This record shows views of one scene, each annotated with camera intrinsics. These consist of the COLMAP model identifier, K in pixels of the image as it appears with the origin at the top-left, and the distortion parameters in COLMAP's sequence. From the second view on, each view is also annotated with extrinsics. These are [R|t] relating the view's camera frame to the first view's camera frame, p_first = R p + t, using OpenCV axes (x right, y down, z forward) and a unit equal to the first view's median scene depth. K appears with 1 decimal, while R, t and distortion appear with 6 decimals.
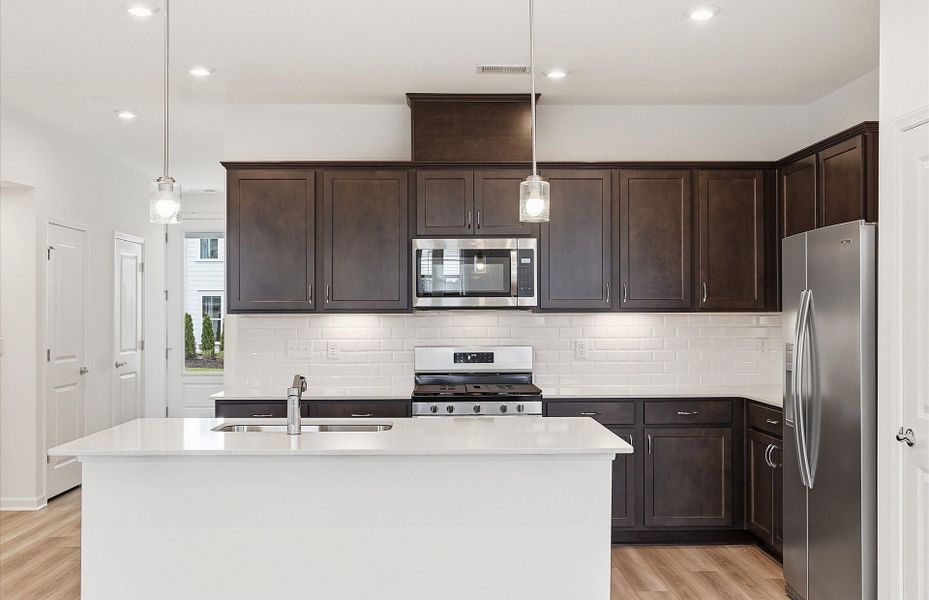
lens RADIAL K [[954.0, 0, 464.5], [0, 954.0, 300.0], [0, 0, 1]] dist [0.012488, 0.006842]
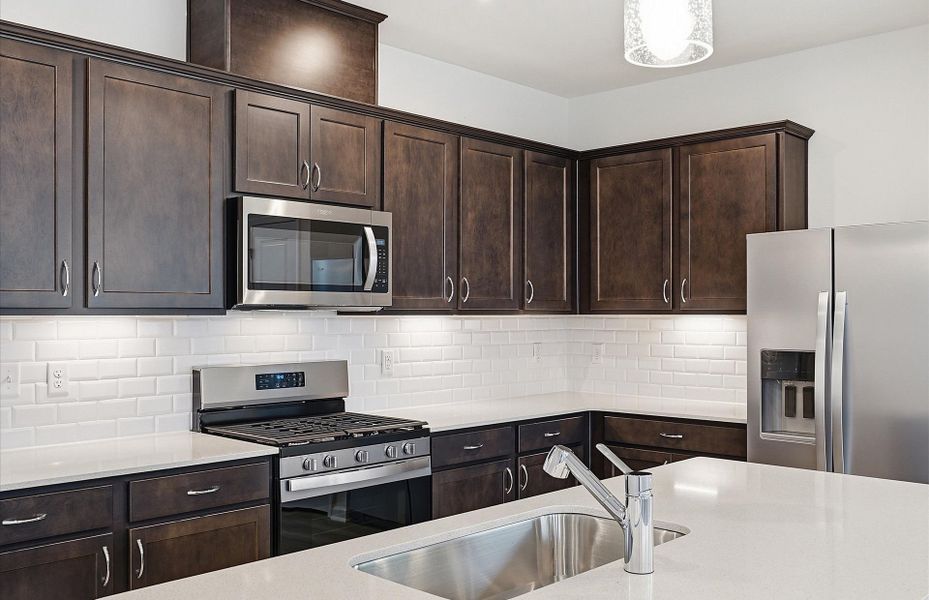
lens RADIAL K [[874.0, 0, 464.9], [0, 874.0, 311.0], [0, 0, 1]] dist [-0.012642, 0.001446]
pose [[0.700535, 0.006241, 0.713591, -0.354332], [-0.012514, 0.999915, 0.003540, 0.007376], [-0.713508, -0.011409, 0.700554, 0.486290]]
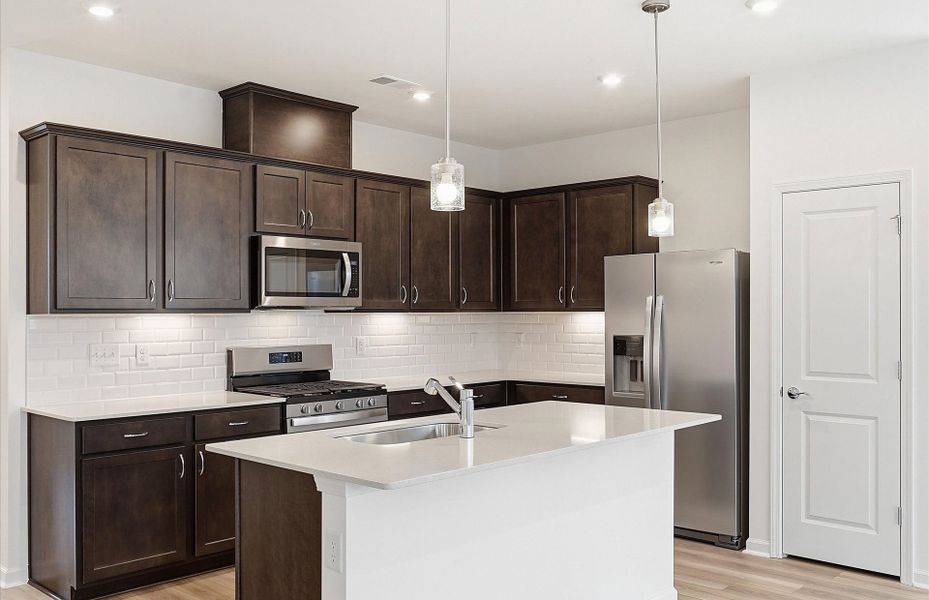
lens RADIAL K [[849.1, 0, 464.5], [0, 849.1, 300.0], [0, 0, 1]] dist [-0.013528, -0.007897]
pose [[0.693403, 0.010931, 0.720467, -0.517622], [-0.008726, 0.999939, -0.006773, 0.004916], [-0.720497, -0.001590, 0.693456, 0.257906]]
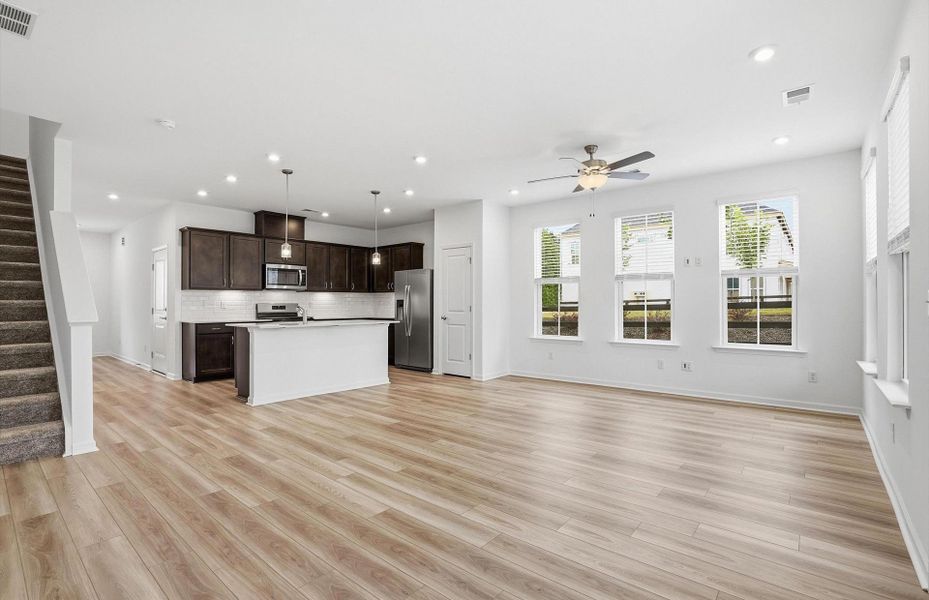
lens RADIAL K [[435.0, 0, 464.5], [0, 435.0, 300.0], [0, 0, 1]] dist [-0.053046, 0.000649]
pose [[0.665038, 0.006574, 0.746780, -0.590232], [-0.010850, 0.999941, 0.000860, 0.033232], [-0.746731, -0.008675, 0.665070, -0.253218]]
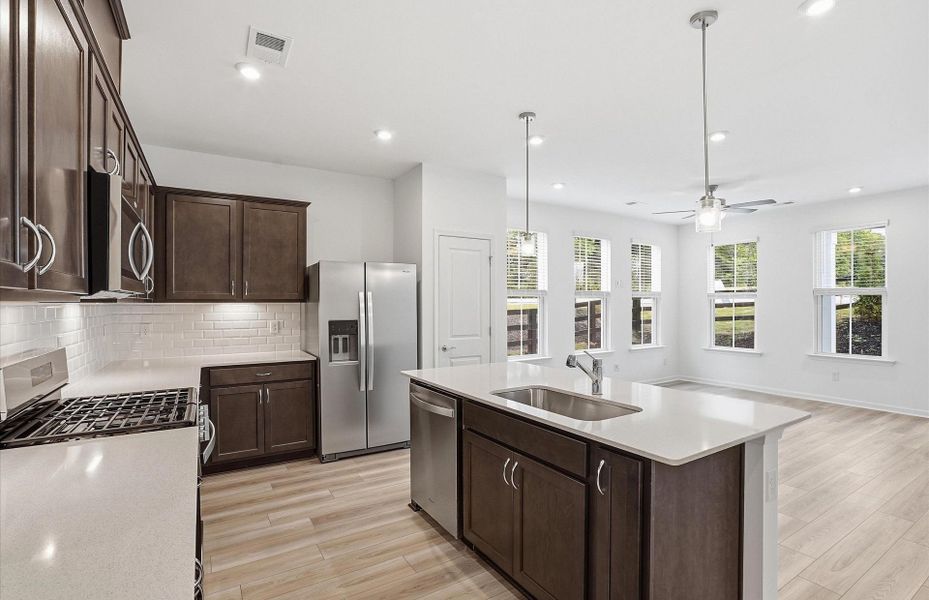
lens RADIAL K [[441.2, 0, 464.5], [0, 441.2, 300.0], [0, 0, 1]] dist [-0.003745, -0.000166]
pose [[-0.517213, 0.010544, 0.855792, -0.391981], [-0.008559, 0.999810, -0.017491, 0.015614], [-0.855814, -0.016371, -0.517025, 0.948622]]
